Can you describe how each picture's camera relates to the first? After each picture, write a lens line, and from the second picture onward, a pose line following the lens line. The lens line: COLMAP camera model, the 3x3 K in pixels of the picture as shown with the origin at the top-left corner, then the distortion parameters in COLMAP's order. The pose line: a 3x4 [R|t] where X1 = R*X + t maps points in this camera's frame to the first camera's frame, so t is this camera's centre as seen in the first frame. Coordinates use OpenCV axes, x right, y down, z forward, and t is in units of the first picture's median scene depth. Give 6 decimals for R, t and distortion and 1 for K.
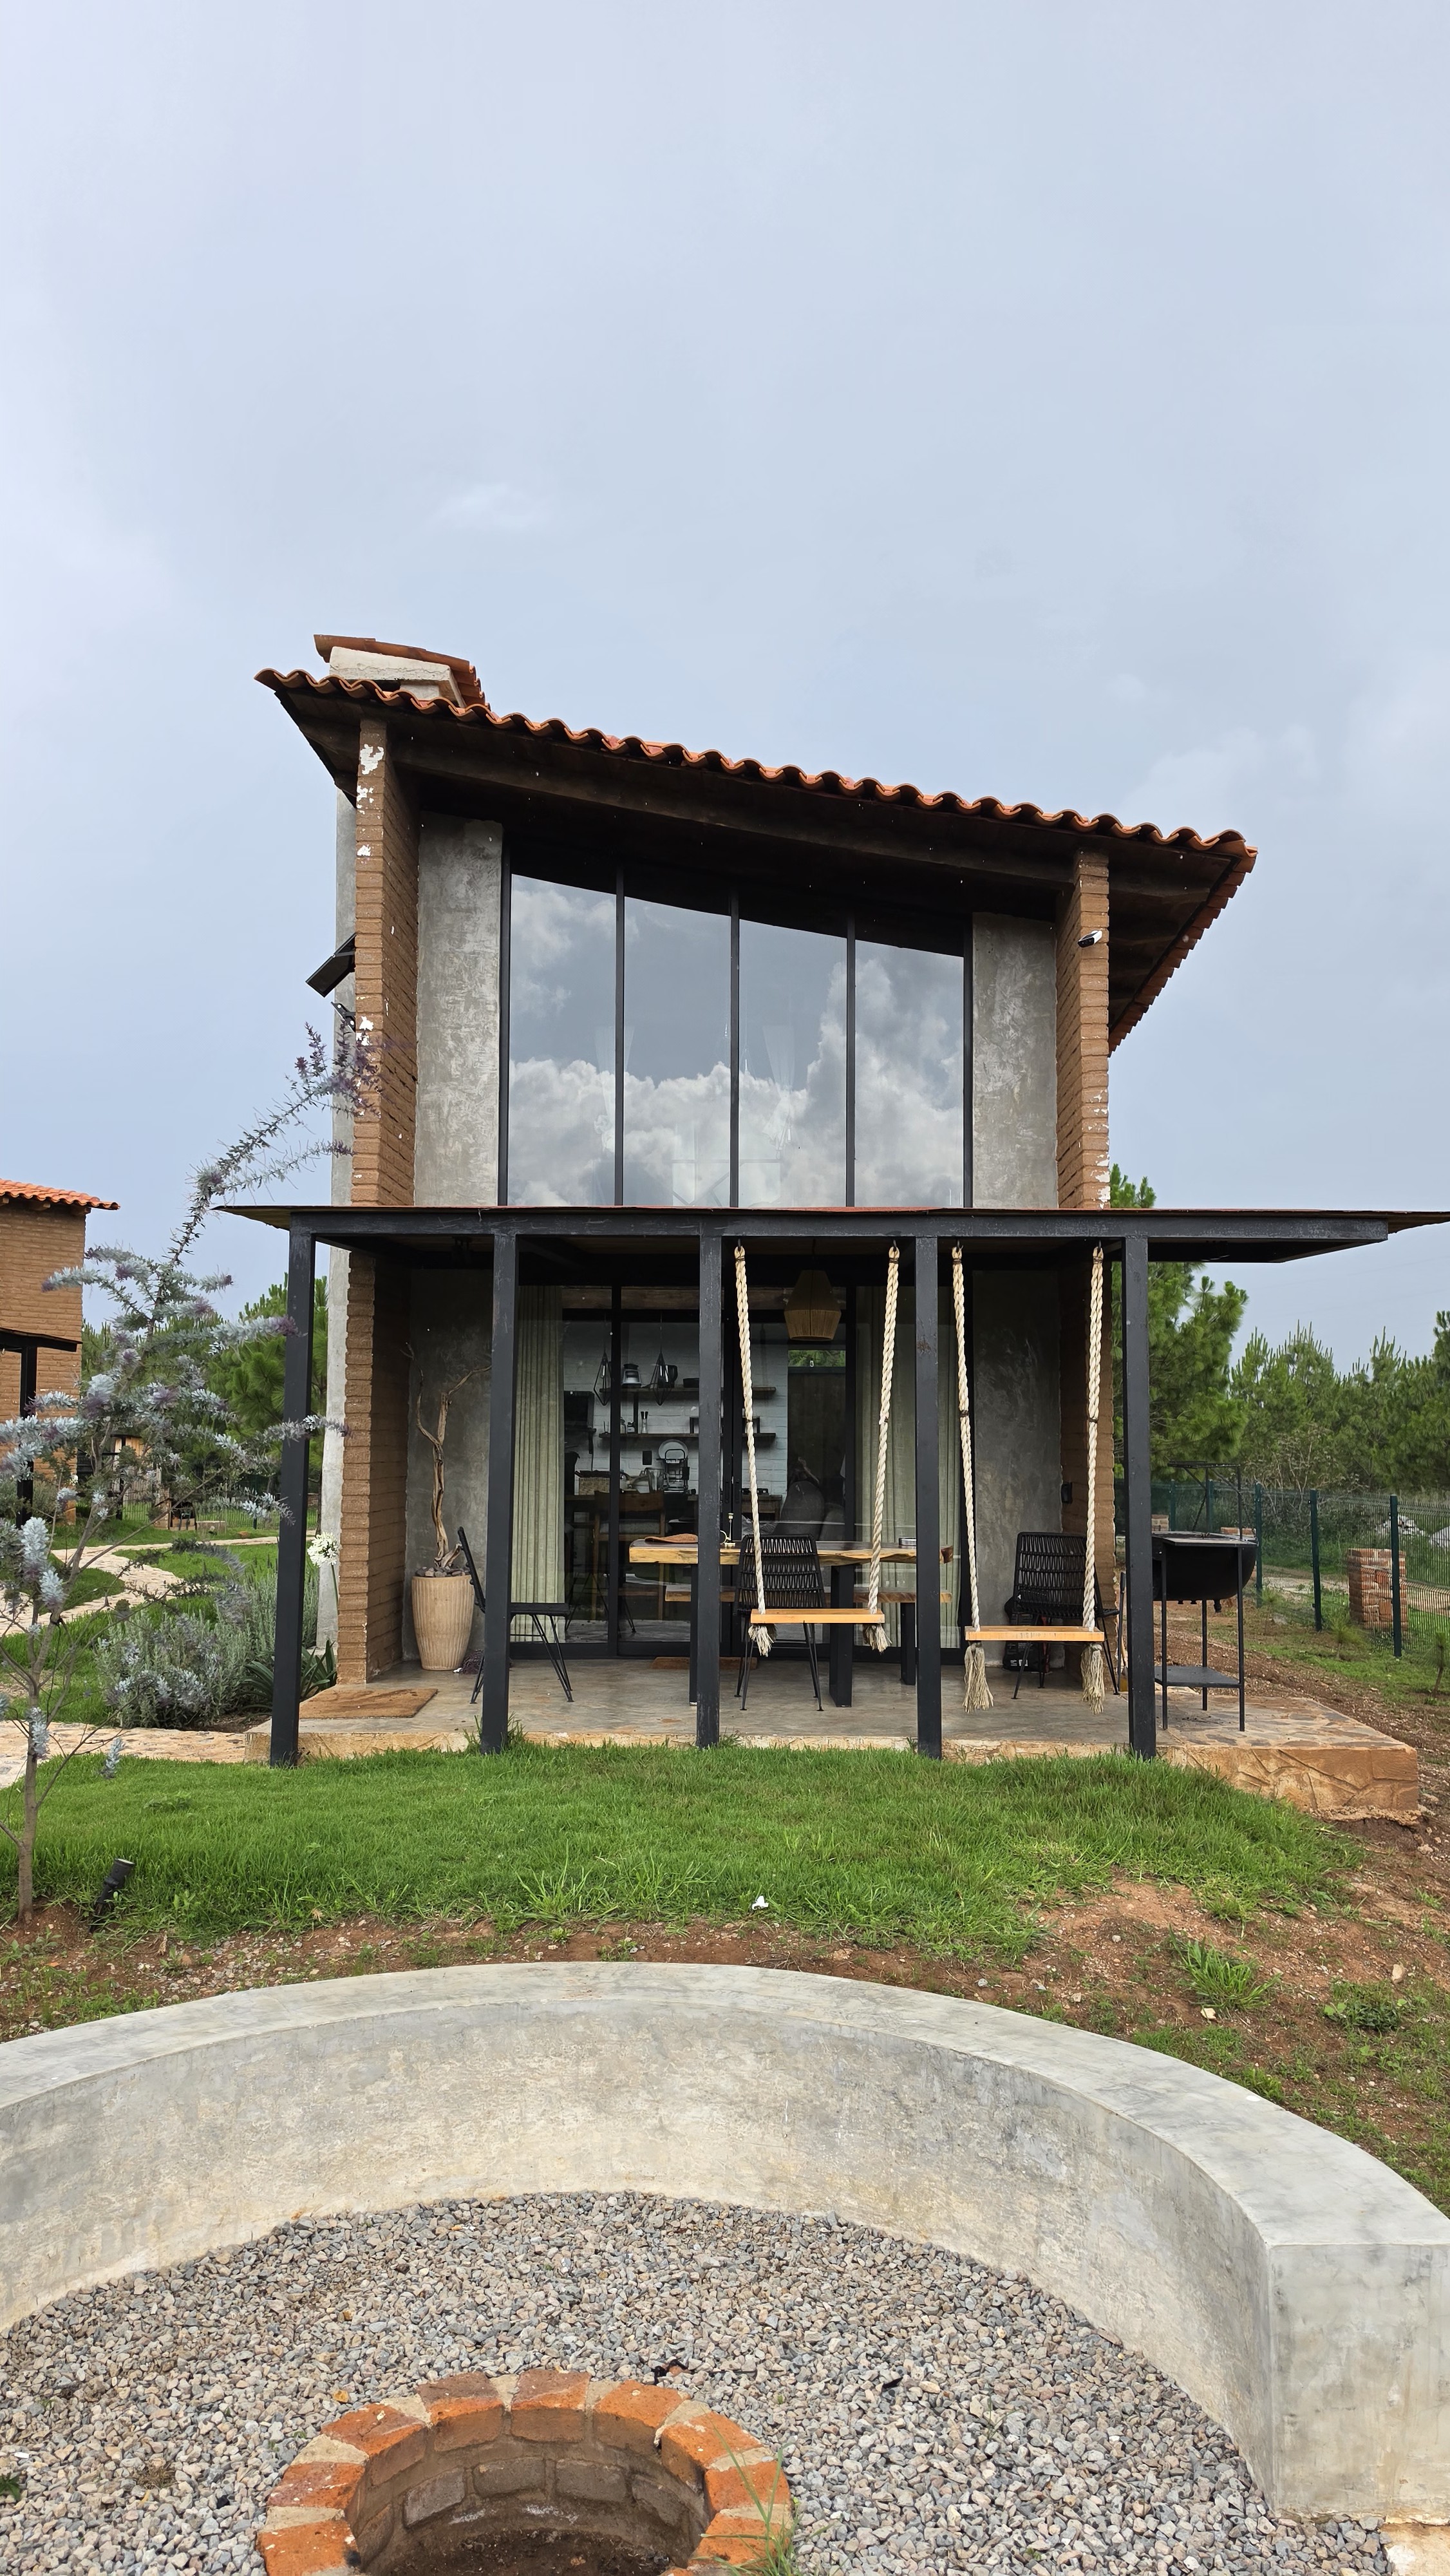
lens RADIAL K [[1717.0, 0, 725.0], [0, 1717.0, 1288.0], [0, 0, 1]] dist [0.056270, -0.077390]
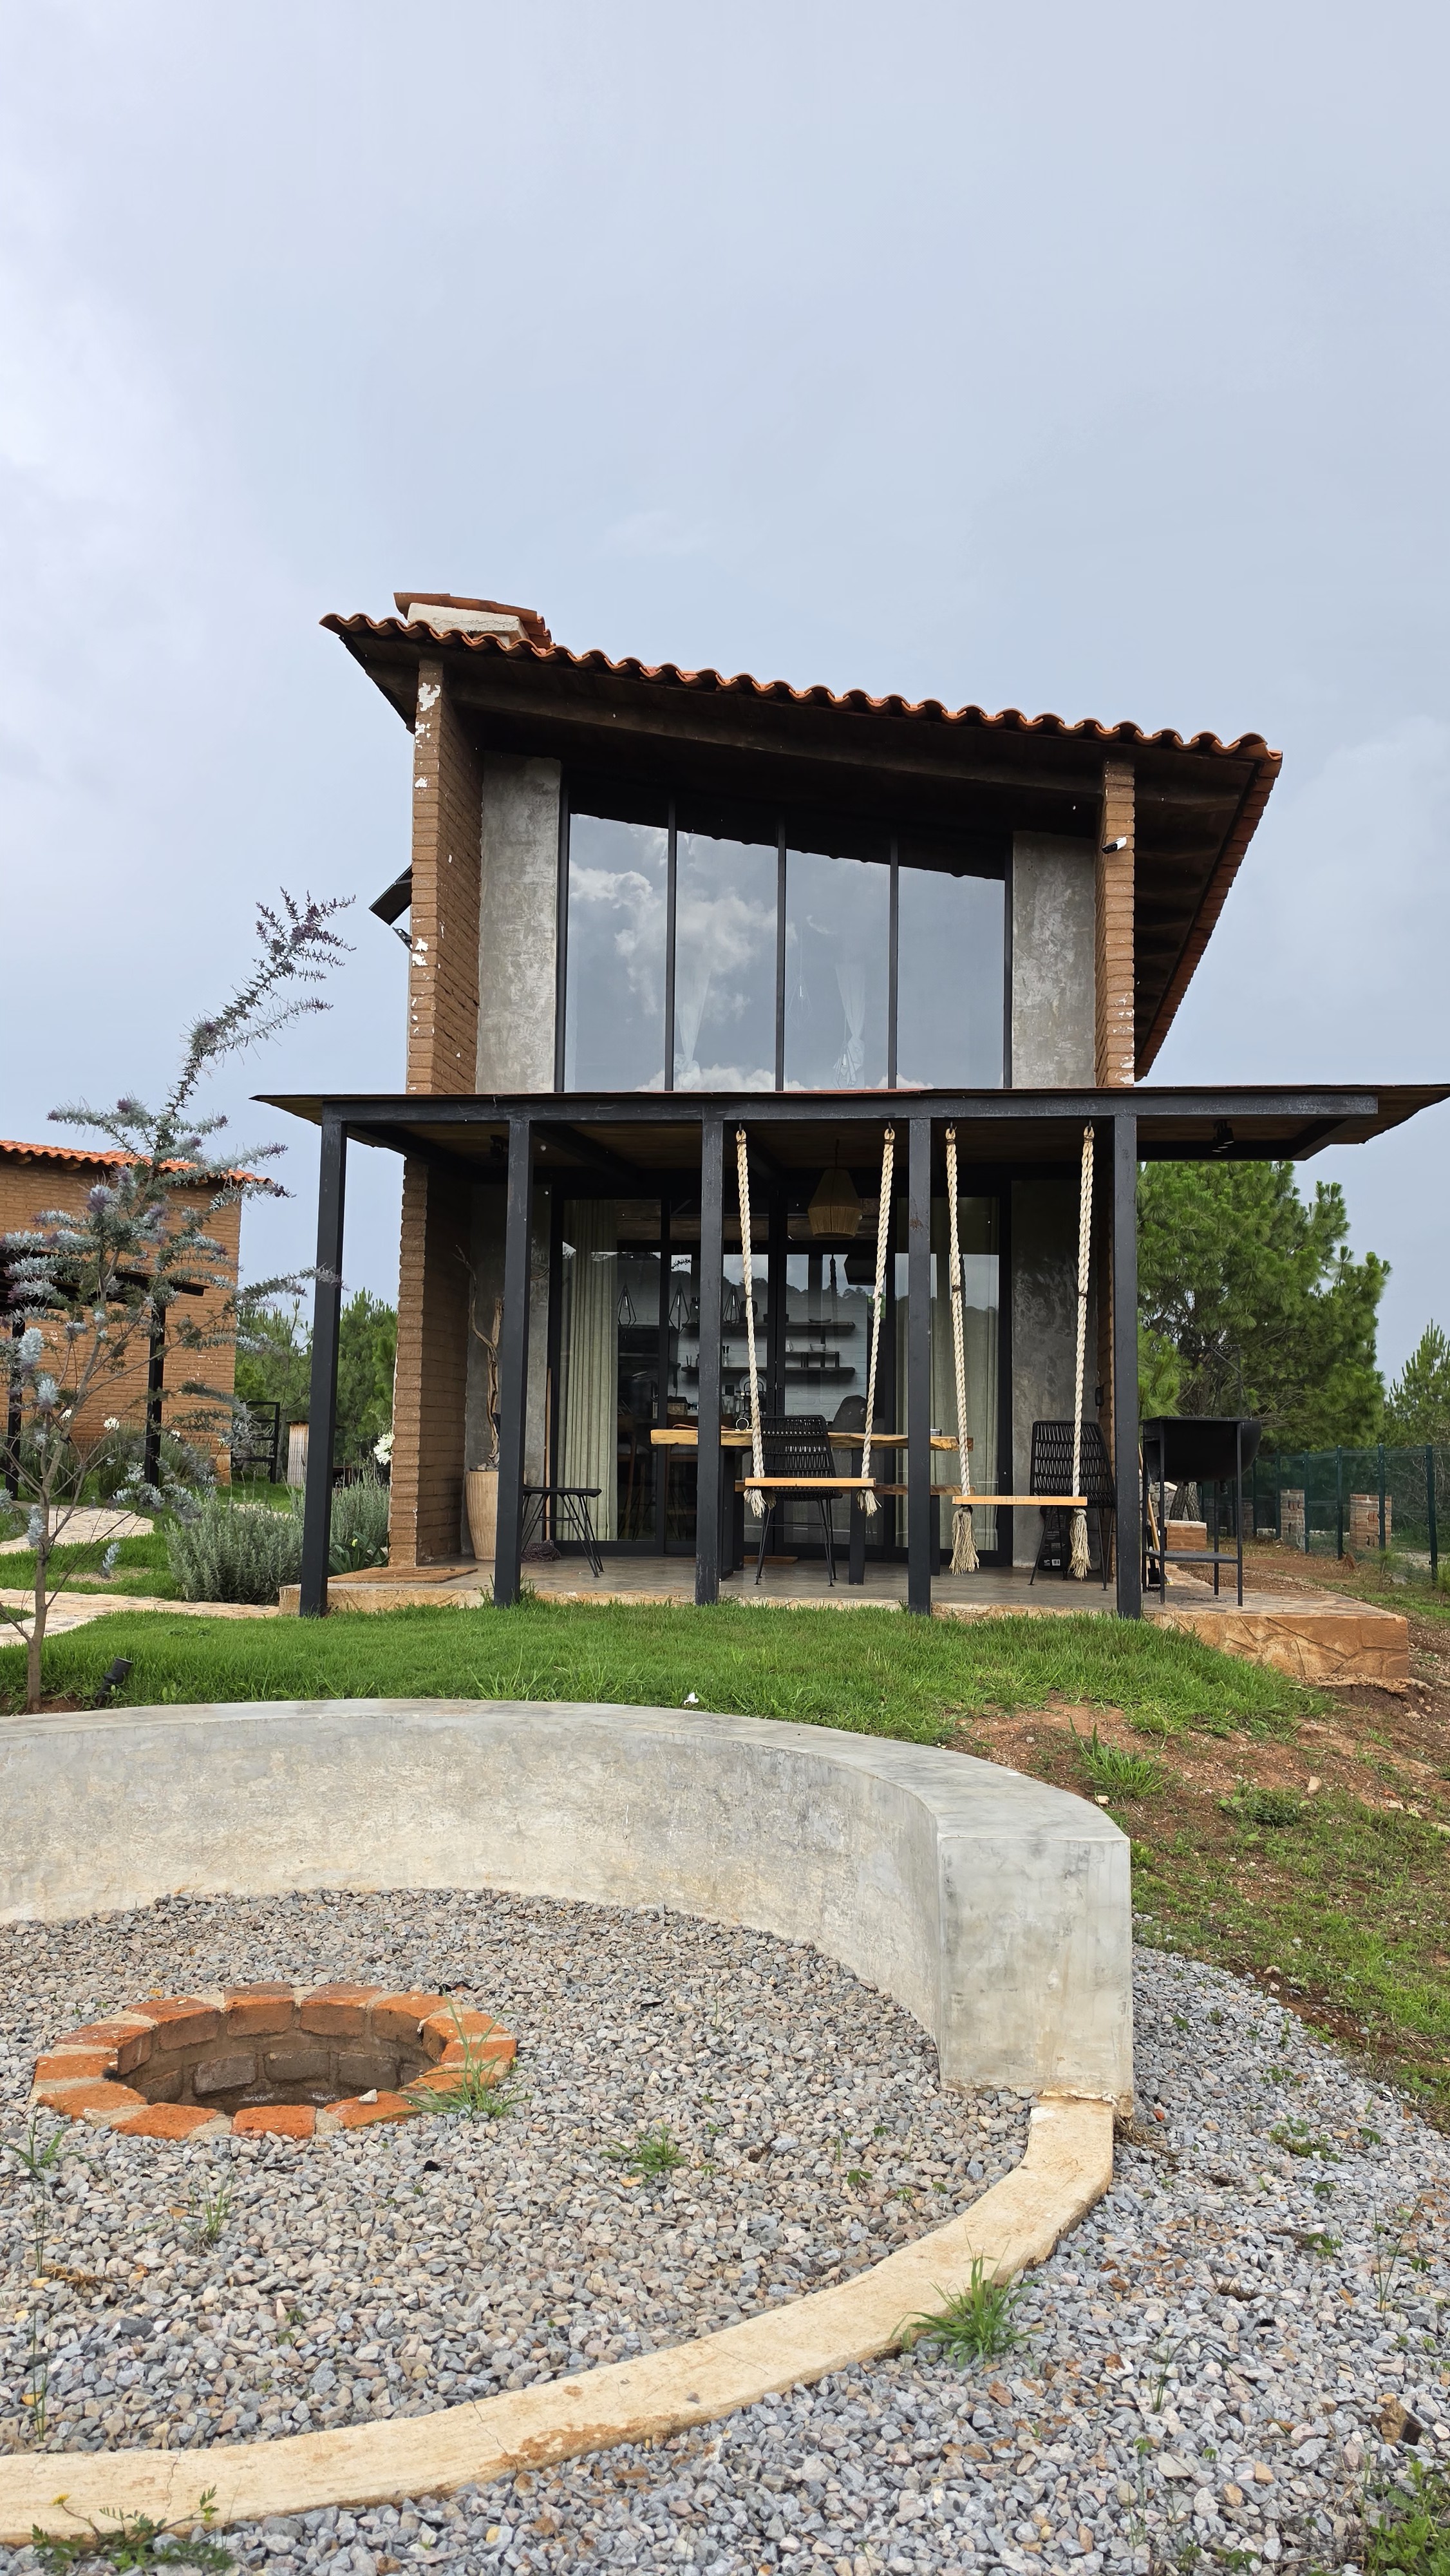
lens RADIAL K [[1709.7, 0, 726.7], [0, 1709.7, 1256.9], [0, 0, 1]] dist [0.049121, -0.003185]
pose [[0.995676, -0.002169, -0.092870, 0.098053], [0.000750, 0.999882, -0.015311, 0.070333], [0.092893, 0.015176, 0.995560, -0.035327]]
